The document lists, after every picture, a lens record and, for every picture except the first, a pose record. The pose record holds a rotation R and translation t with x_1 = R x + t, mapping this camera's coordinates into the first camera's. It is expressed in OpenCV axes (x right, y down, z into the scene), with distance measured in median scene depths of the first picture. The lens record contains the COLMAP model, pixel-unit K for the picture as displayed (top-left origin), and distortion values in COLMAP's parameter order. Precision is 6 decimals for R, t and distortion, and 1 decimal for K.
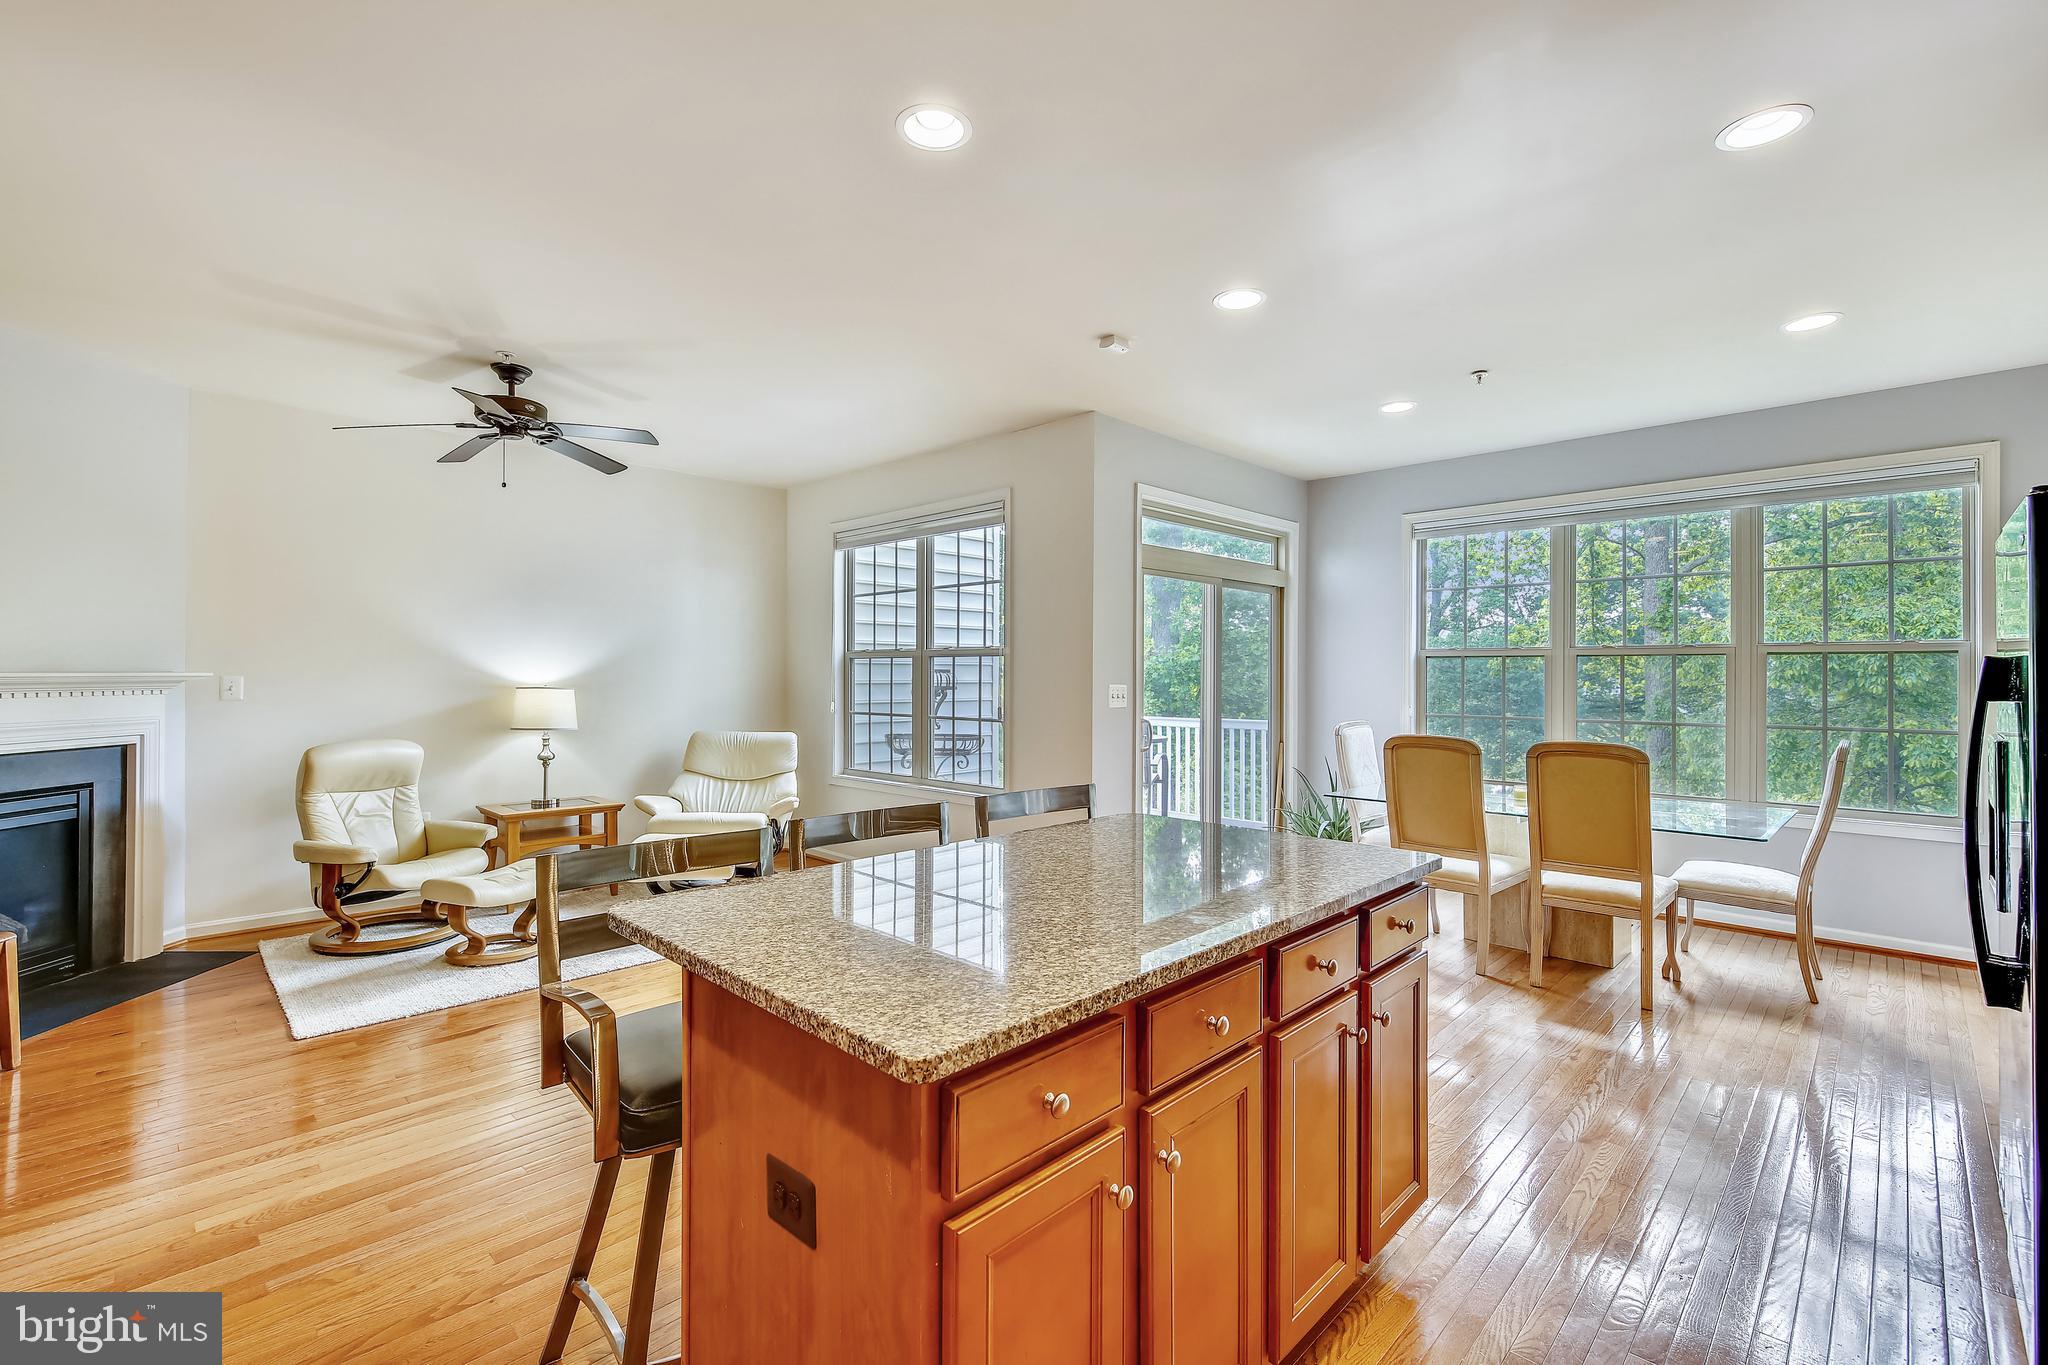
lens RADIAL K [[883.6, 0, 1014.7], [0, 883.6, 676.1], [0, 0, 1]] dist [-0.000502, -0.001512]
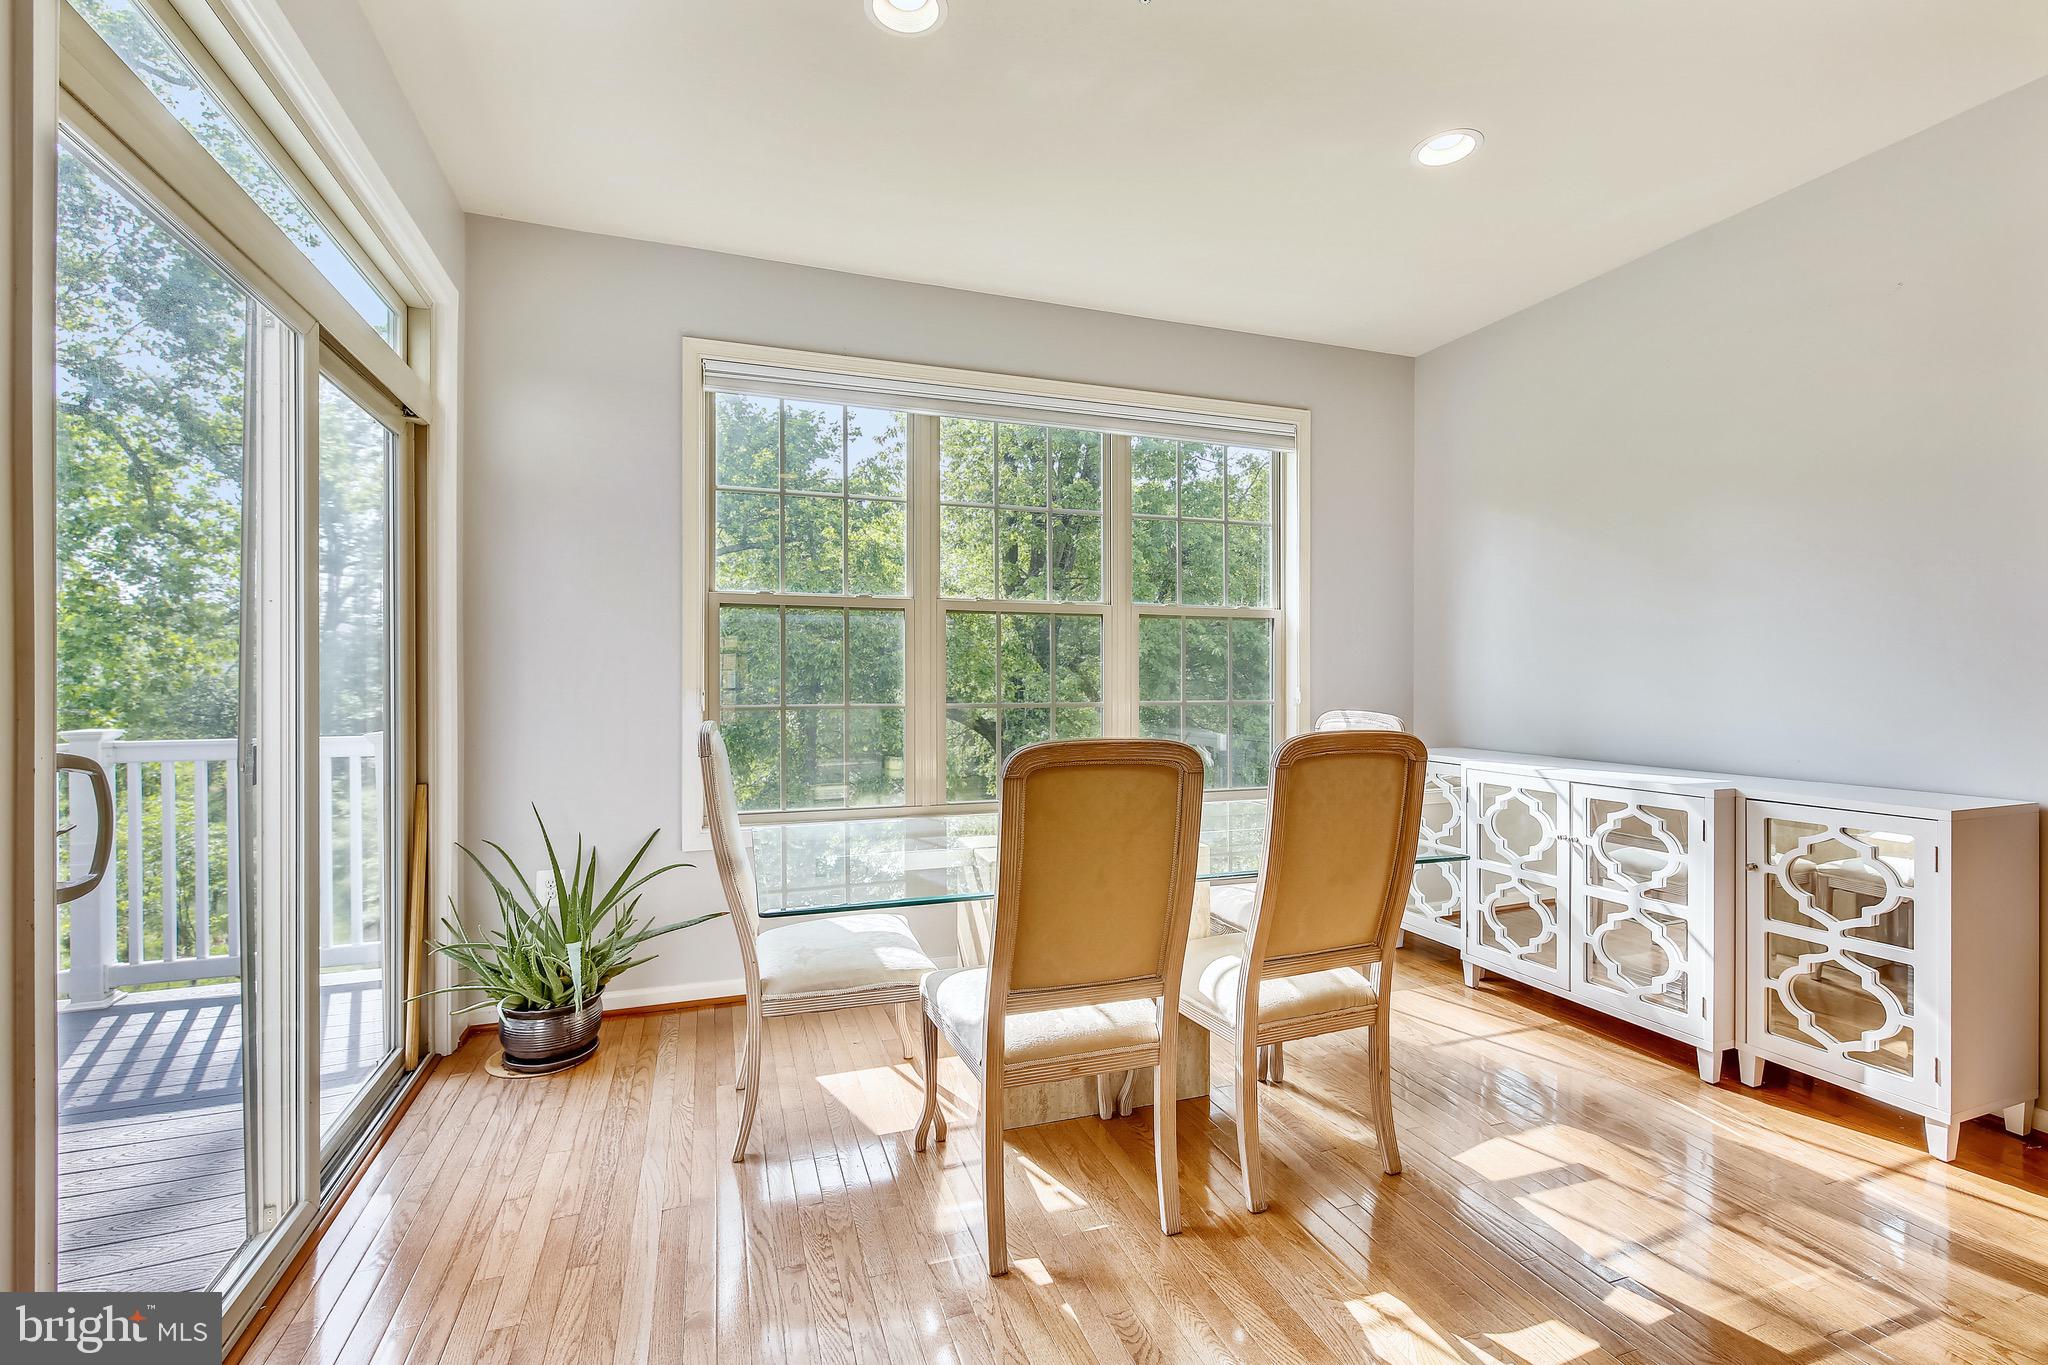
lens RADIAL K [[897.6, 0, 1024.0], [0, 897.6, 682.5], [0, 0, 1]] dist [-0.001355, -0.000414]
pose [[0.447612, -0.002942, 0.894223, 0.058161], [-0.001667, 0.999990, 0.004124, 0.037091], [-0.894226, -0.003337, 0.447603, 0.814173]]
